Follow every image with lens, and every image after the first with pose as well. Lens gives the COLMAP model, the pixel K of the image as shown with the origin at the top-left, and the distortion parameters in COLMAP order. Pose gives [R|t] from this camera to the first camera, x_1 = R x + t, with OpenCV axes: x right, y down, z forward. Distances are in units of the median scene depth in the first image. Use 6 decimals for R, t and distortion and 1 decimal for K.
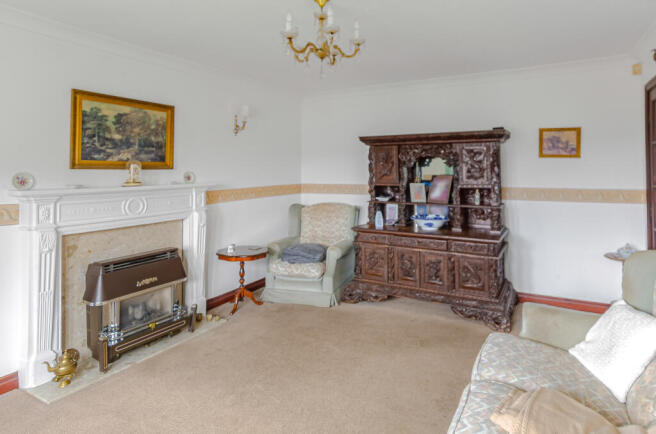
lens RADIAL K [[385.7, 0, 328.0], [0, 385.7, 217.0], [0, 0, 1]] dist [0.001014, 0.000814]
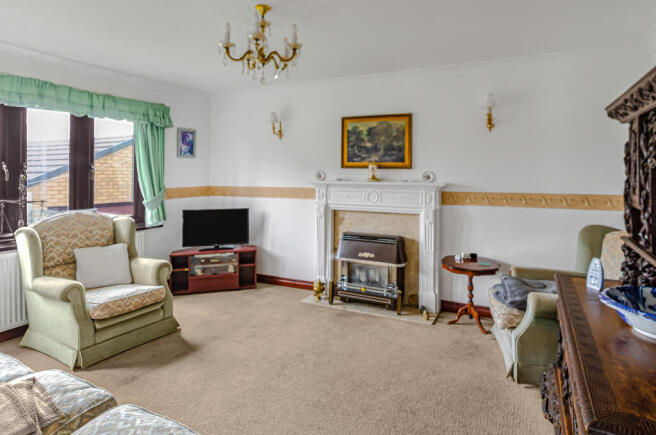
lens RADIAL K [[385.7, 0, 328.0], [0, 385.7, 217.5], [0, 0, 1]] dist [0.001014, 0.000814]
pose [[0.027963, 0.111145, -0.993411, 0.807930], [-0.138114, 0.984697, 0.106283, -0.077699], [0.990022, 0.134231, 0.042886, 0.807677]]
